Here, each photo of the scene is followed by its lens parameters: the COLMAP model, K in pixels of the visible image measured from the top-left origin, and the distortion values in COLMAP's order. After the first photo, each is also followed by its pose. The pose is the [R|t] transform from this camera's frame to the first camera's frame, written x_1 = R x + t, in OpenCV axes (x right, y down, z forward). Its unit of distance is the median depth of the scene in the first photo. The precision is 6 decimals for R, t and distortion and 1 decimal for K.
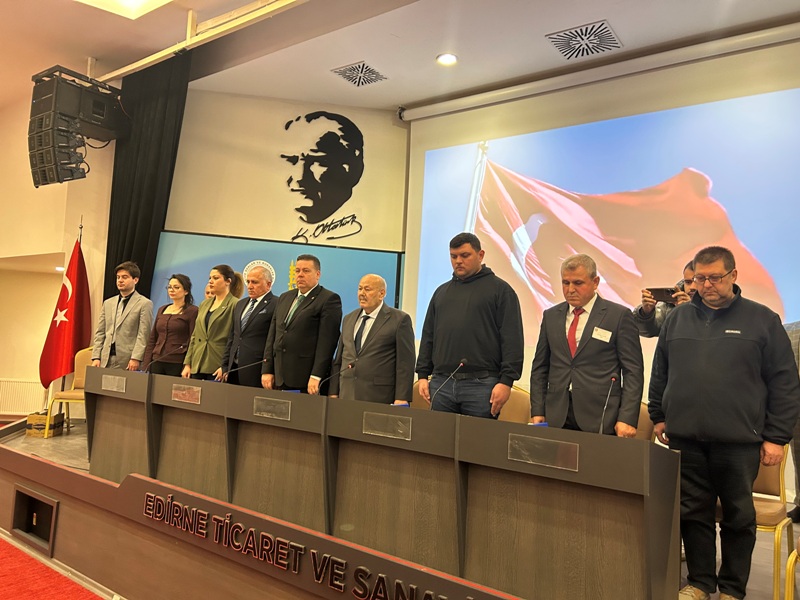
lens RADIAL K [[604.0, 0, 398.0], [0, 604.0, 293.5], [0, 0, 1]] dist [0.012349, -0.039896]
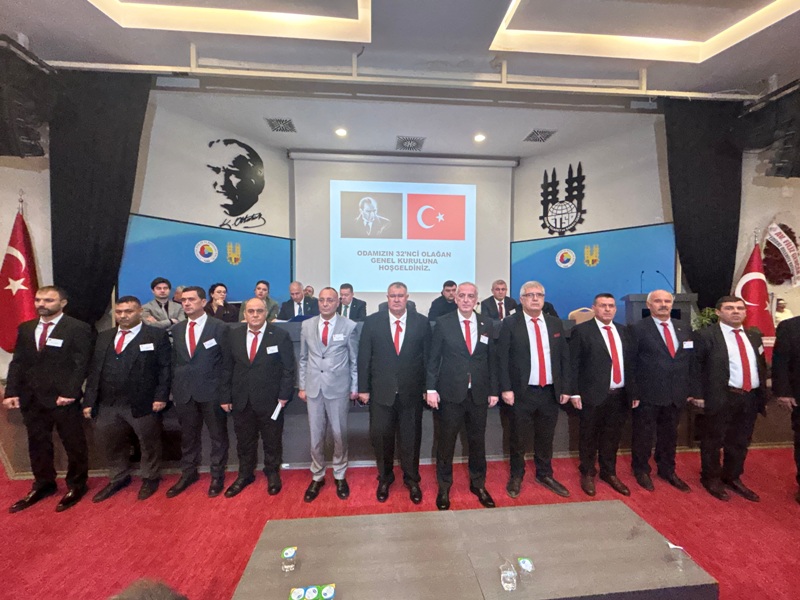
lens RADIAL K [[322.4, 0, 397.6], [0, 322.4, 294.6], [0, 0, 1]] dist [-0.004861, 0.000799]
pose [[0.750160, -0.060653, 0.658469, -0.373107], [-0.013736, 0.994140, 0.107221, -0.013684], [-0.661114, -0.089478, 0.744931, 0.116615]]
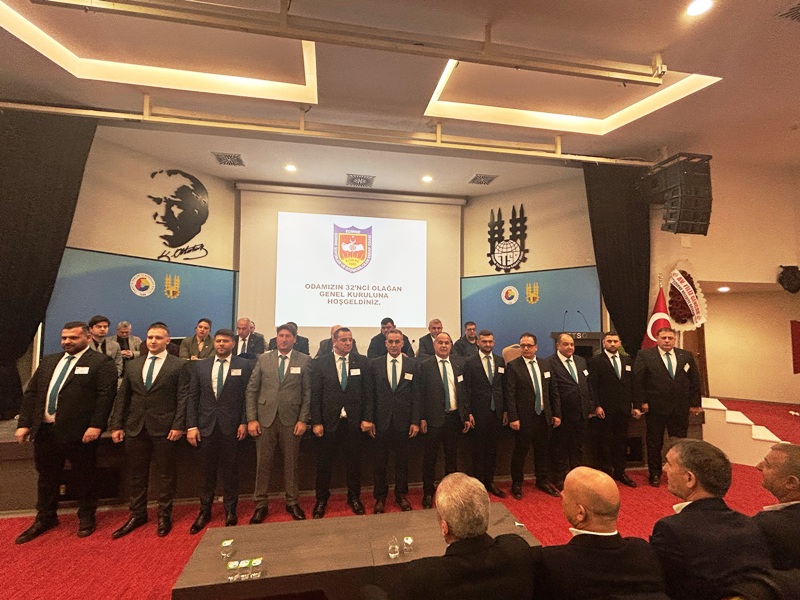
lens RADIAL K [[371.9, 0, 398.0], [0, 371.9, 295.0], [0, 0, 1]] dist [-0.008949, -0.000476]
pose [[0.677929, 0.001194, 0.735127, -0.426069], [-0.029497, 0.999238, 0.025579, -0.041348], [-0.734536, -0.039025, 0.677447, 0.004016]]
